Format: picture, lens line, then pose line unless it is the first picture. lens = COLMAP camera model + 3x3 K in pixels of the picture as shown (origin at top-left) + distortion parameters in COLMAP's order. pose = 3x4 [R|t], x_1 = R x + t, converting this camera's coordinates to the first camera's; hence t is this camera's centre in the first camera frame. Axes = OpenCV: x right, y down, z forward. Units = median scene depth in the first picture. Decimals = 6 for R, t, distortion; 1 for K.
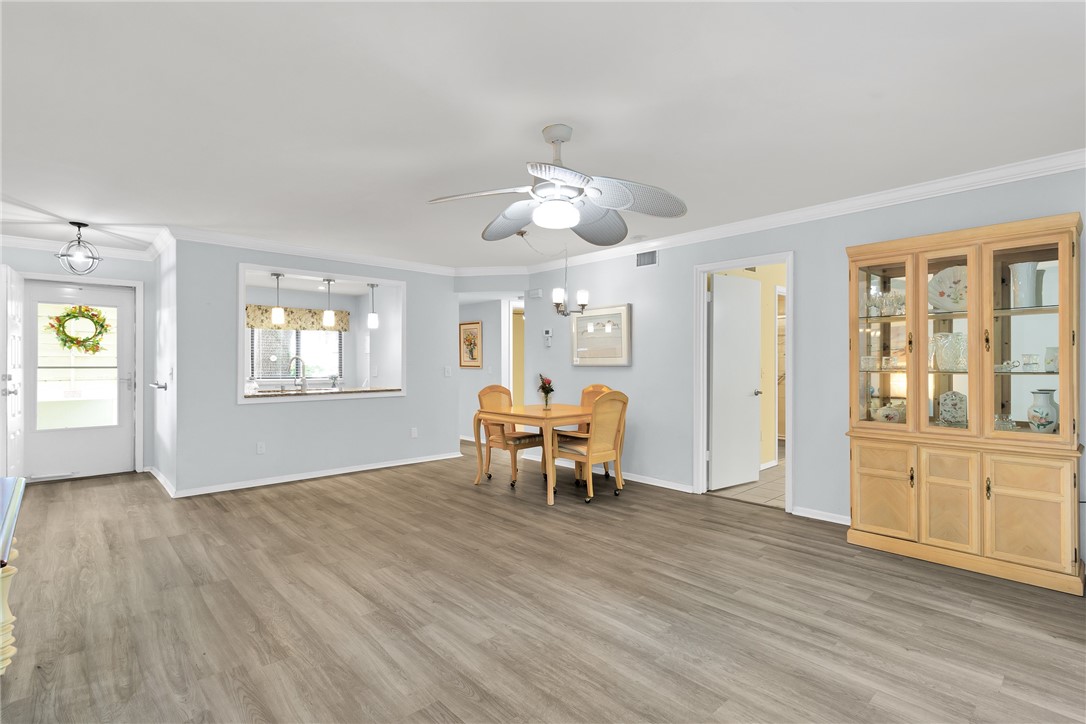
lens RADIAL K [[518.7, 0, 561.0], [0, 518.7, 356.6], [0, 0, 1]] dist [0.002183, 0.000229]
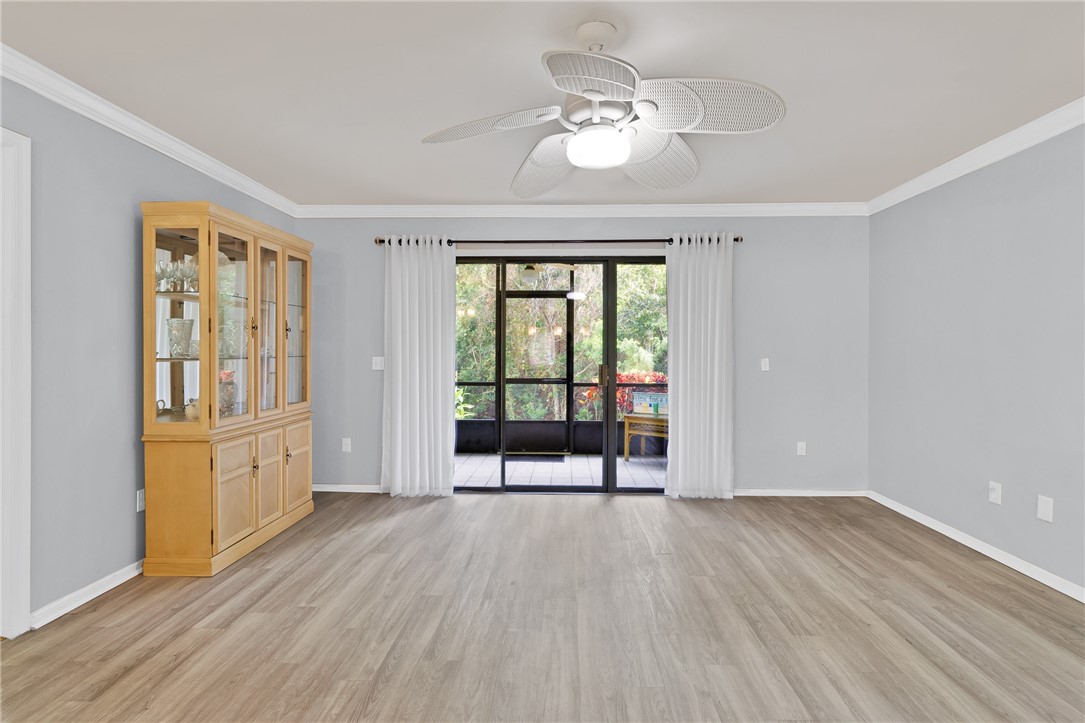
lens RADIAL K [[518.3, 0, 546.6], [0, 518.3, 354.8], [0, 0, 1]] dist [0.002183, 0.000229]
pose [[-0.694522, -0.006813, 0.719439, -0.371778], [-0.009073, 0.999959, 0.000711, 0.016349], [-0.719414, -0.006033, -0.694555, 1.198115]]
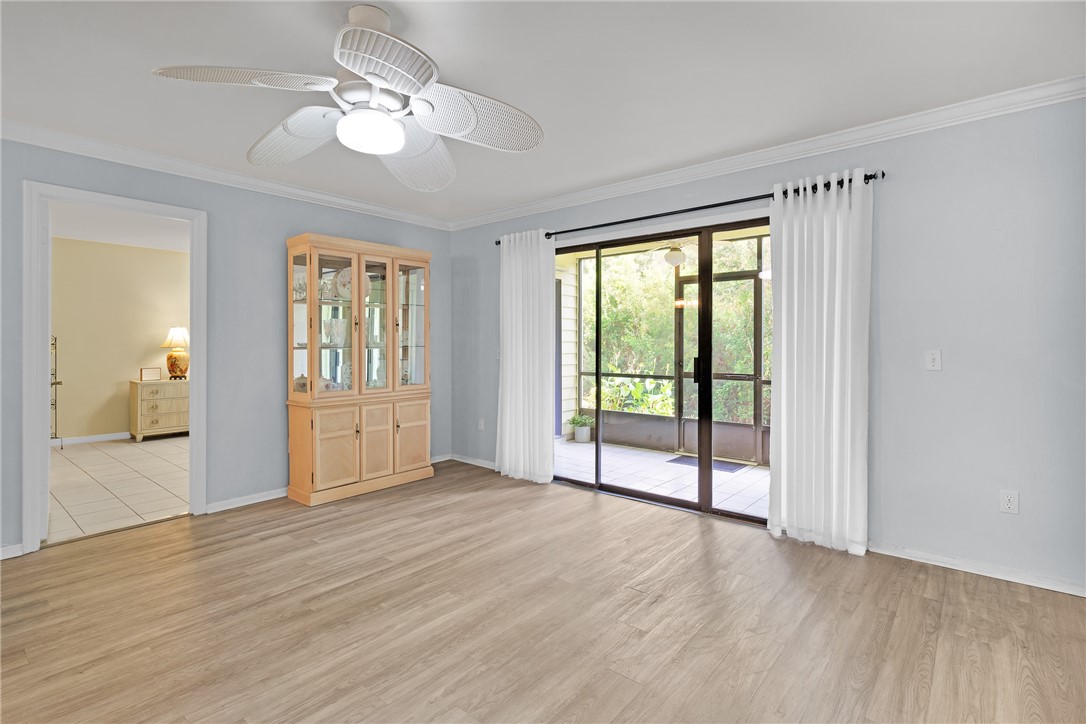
lens RADIAL K [[518.7, 0, 542.2], [0, 518.7, 344.1], [0, 0, 1]] dist [0.002183, 0.000229]
pose [[-0.104795, -0.001538, 0.994493, -0.578162], [-0.009454, 0.999955, 0.000551, 0.015441], [-0.994449, -0.009344, -0.104804, 0.644541]]
